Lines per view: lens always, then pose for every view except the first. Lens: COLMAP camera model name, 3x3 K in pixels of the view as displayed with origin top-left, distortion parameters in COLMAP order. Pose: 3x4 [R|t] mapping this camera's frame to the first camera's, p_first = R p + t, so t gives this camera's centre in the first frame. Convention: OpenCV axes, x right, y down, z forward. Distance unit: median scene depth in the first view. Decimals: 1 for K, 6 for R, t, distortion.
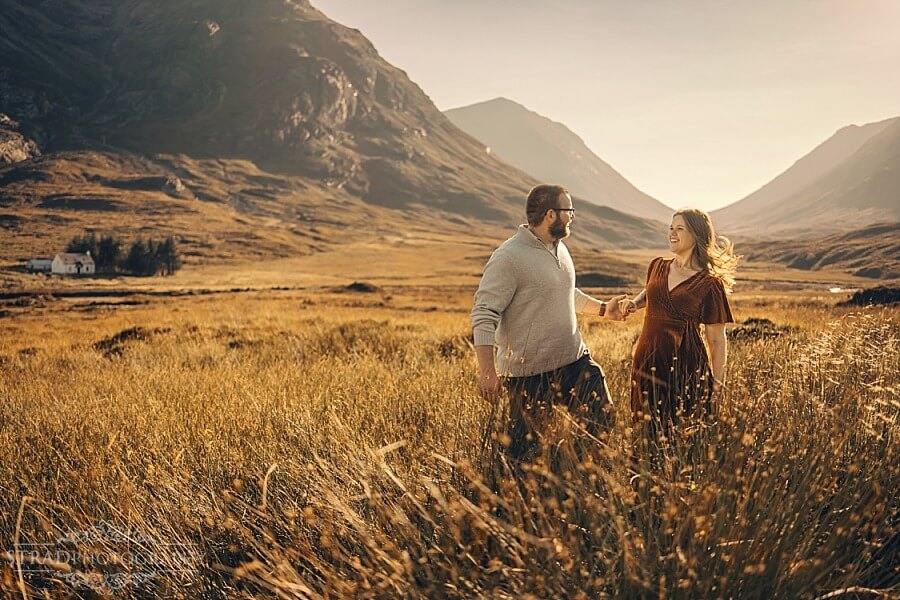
lens RADIAL K [[917.2, 0, 450.0], [0, 917.2, 300.0], [0, 0, 1]] dist [-0.108743, 0.045301]
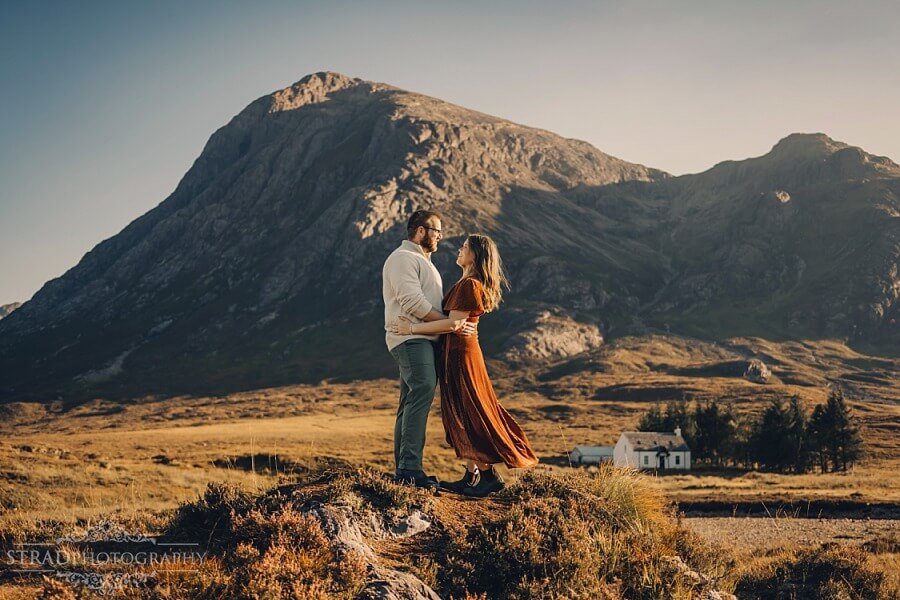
lens RADIAL K [[978.9, 0, 477.5], [0, 978.9, 316.4], [0, 0, 1]] dist [-0.095764, -0.006438]
pose [[0.851812, -0.085662, -0.516796, -0.054972], [-0.021415, 0.980020, -0.197741, -0.000501], [0.523410, 0.179505, 0.832959, 0.123203]]
